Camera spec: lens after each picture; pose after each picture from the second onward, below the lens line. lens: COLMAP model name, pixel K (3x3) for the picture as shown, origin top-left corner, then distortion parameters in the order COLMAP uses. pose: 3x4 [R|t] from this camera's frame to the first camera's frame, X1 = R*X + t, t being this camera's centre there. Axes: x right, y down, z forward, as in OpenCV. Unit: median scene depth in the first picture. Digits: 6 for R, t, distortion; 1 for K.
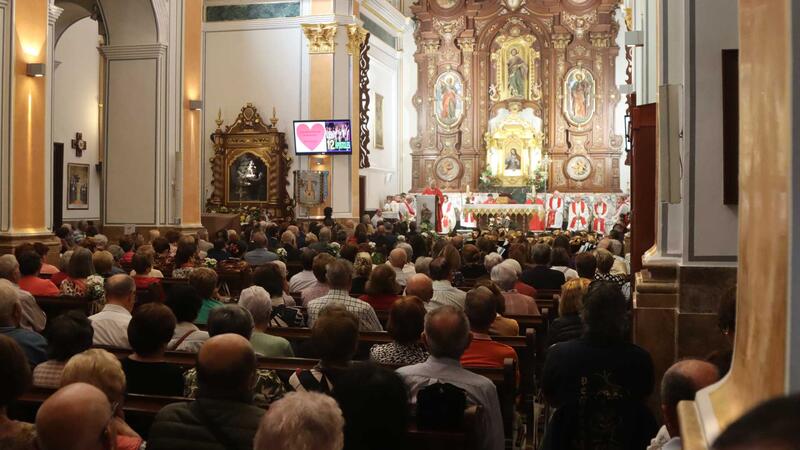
lens RADIAL K [[848.4, 0, 400.6], [0, 848.4, 221.0], [0, 0, 1]] dist [-0.143562, 0.000000]
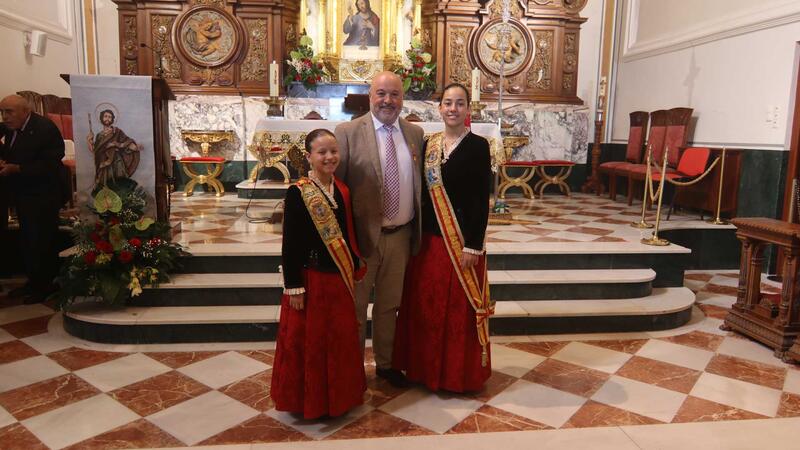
lens RADIAL K [[555.7, 0, 401.8], [0, 555.7, 221.7], [0, 0, 1]] dist [0.006684, -0.021278]
pose [[0.930781, -0.044889, 0.362810, 0.041587], [-0.007187, 0.989994, 0.140926, -0.010258], [-0.365506, -0.133779, 0.921145, 0.707818]]
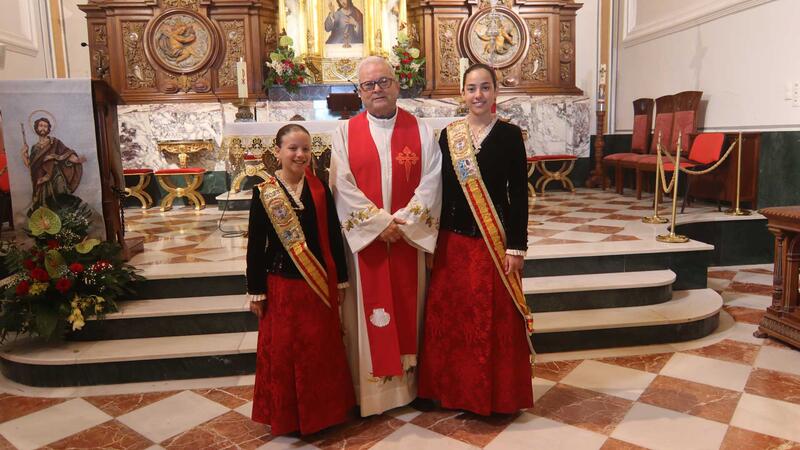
lens RADIAL K [[555.7, 0, 402.1], [0, 555.7, 216.9], [0, 0, 1]] dist [0.006684, -0.021278]
pose [[0.930912, -0.081833, 0.355959, 0.053261], [0.039546, 0.991431, 0.124501, -0.008347], [-0.363097, -0.101823, 0.926171, 0.722380]]
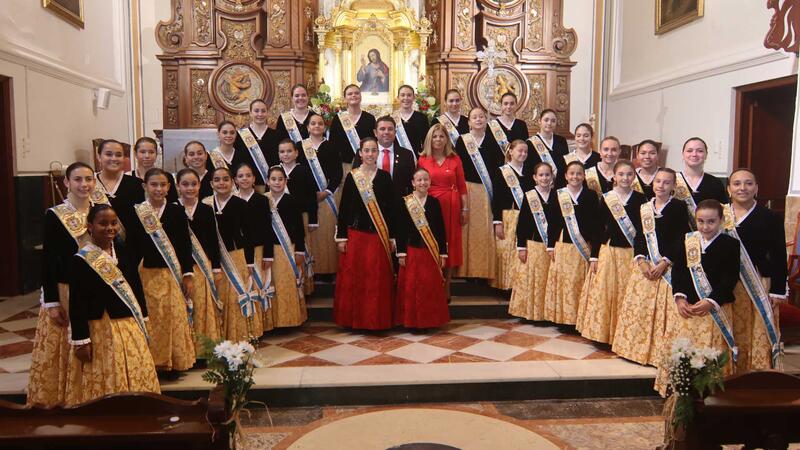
lens RADIAL K [[609.7, 0, 395.4], [0, 609.7, 226.9], [0, 0, 1]] dist [0.004173, -0.011336]
pose [[0.944185, -0.034585, 0.327596, 0.022914], [0.008413, 0.996681, 0.080977, -0.009713], [-0.329309, -0.073701, 0.941342, 0.645318]]
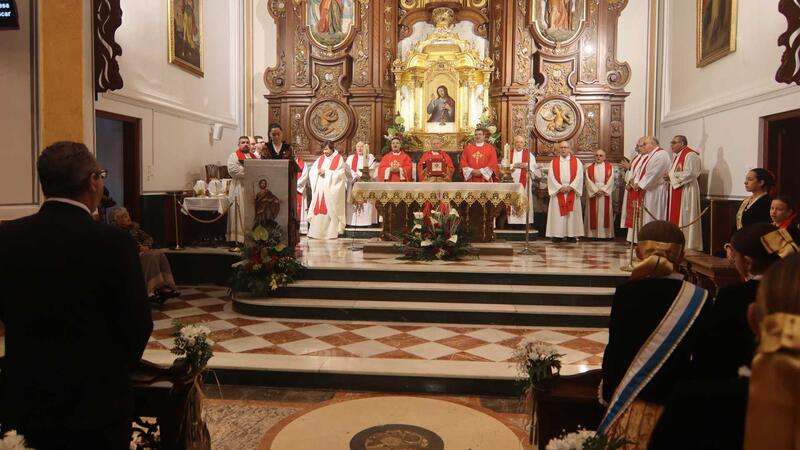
lens RADIAL K [[555.7, 0, 404.1], [0, 555.7, 207.8], [0, 0, 1]] dist [0.006684, -0.021278]
pose [[0.986653, -0.004256, 0.162783, 0.045184], [0.000007, 0.999659, 0.026095, -0.012111], [-0.162839, -0.025745, 0.986317, 0.625051]]
